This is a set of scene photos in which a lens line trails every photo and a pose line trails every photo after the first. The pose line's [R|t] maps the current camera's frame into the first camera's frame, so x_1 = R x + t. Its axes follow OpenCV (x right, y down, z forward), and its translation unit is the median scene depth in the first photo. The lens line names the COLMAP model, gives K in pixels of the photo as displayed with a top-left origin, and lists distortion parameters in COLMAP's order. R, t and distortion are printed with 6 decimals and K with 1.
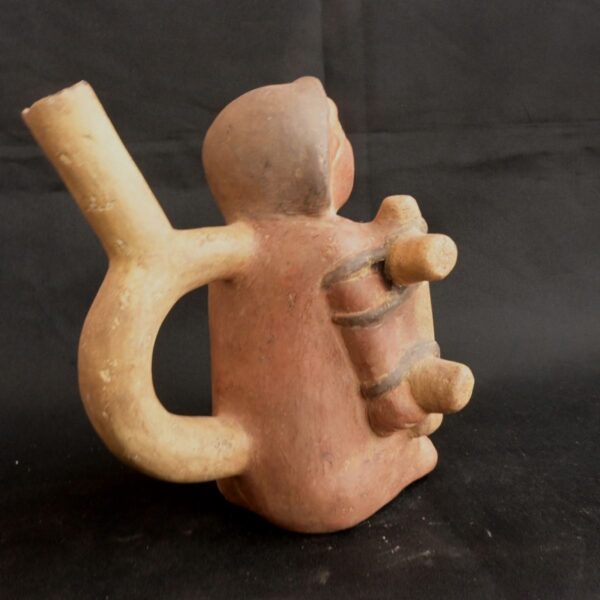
lens RADIAL K [[618.0, 0, 300.0], [0, 618.0, 300.0], [0, 0, 1]] dist [0.003685, 0.002186]
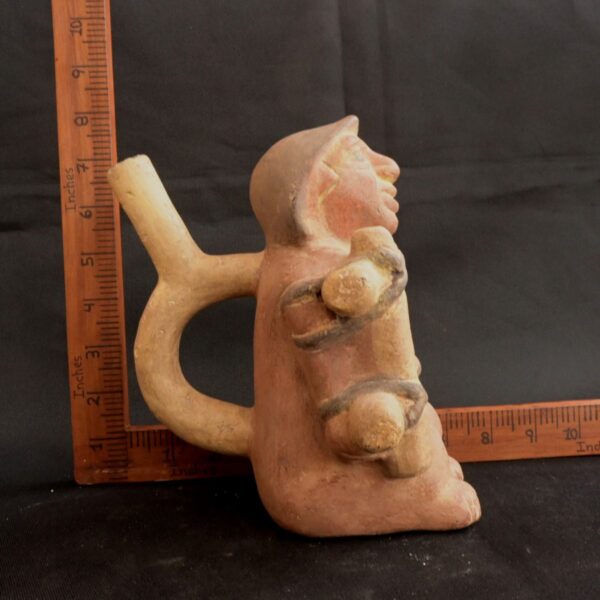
lens RADIAL K [[618.0, 0, 300.0], [0, 618.0, 300.0], [0, 0, 1]] dist [0.003685, 0.002186]
pose [[0.650308, 0.083963, -0.755016, 0.899026], [-0.101576, 0.994559, 0.023112, -0.066500], [0.752849, 0.061662, 0.655298, 0.280977]]
